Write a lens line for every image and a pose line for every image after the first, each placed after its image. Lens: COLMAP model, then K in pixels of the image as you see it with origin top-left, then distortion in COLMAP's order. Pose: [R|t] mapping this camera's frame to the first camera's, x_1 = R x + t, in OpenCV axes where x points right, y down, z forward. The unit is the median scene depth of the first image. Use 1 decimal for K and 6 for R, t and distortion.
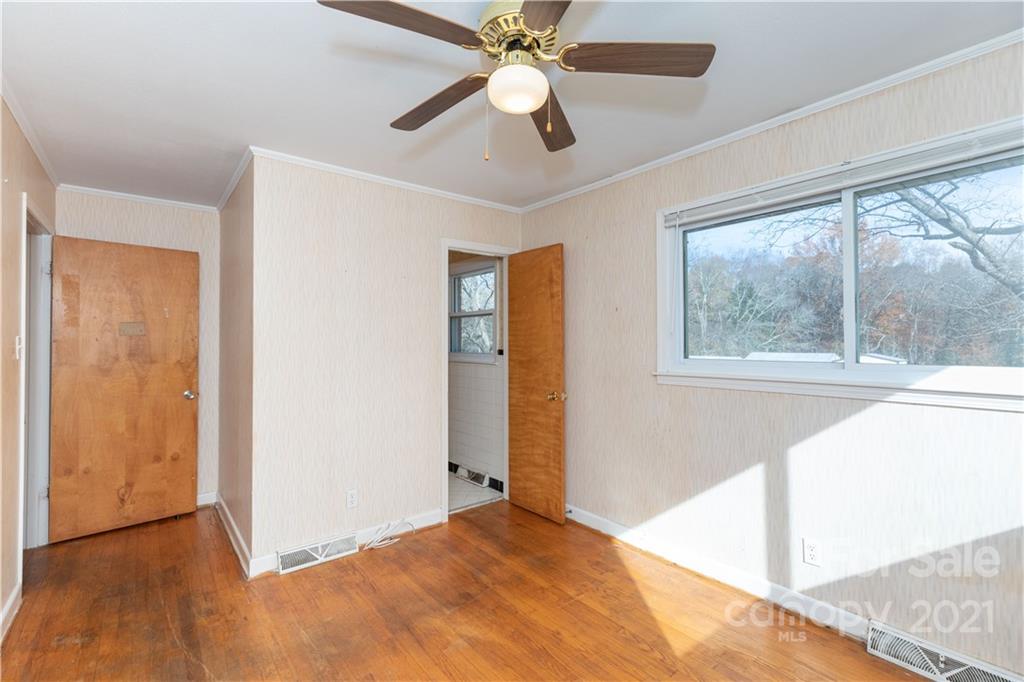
lens RADIAL K [[459.4, 0, 512.2], [0, 459.4, 339.3], [0, 0, 1]] dist [-0.004791, -0.000392]
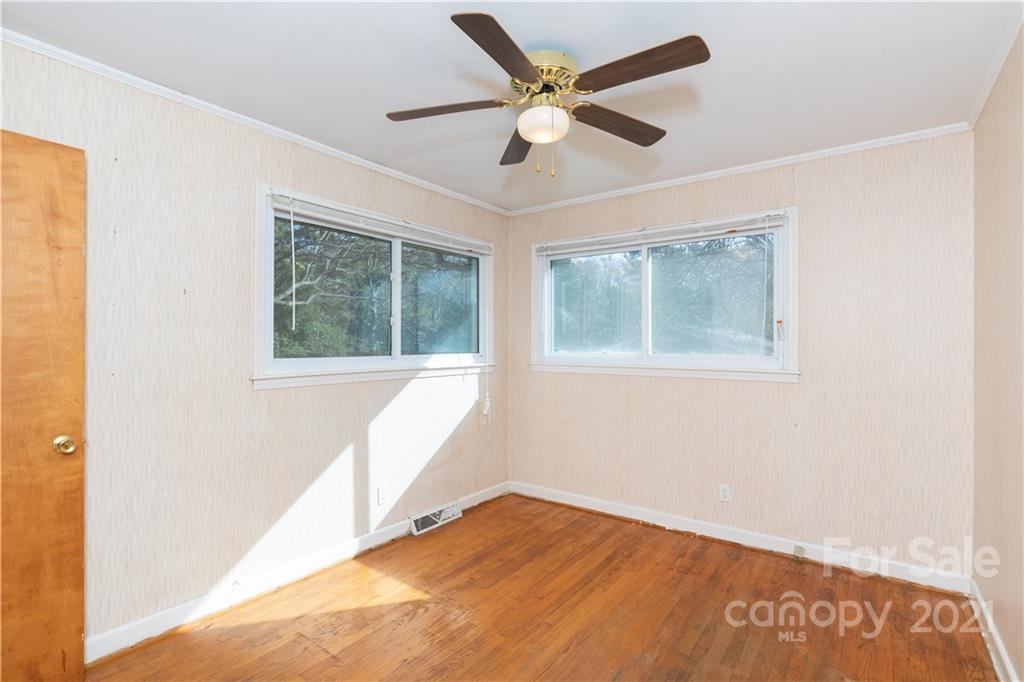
lens RADIAL K [[482.5, 0, 513.5], [0, 482.5, 343.3], [0, 0, 1]] dist [-0.000858, -0.000325]
pose [[-0.256642, 0.001192, 0.966506, -0.729446], [-0.008482, 0.999958, -0.003486, 0.012491], [-0.966469, -0.009092, -0.256621, 0.867235]]
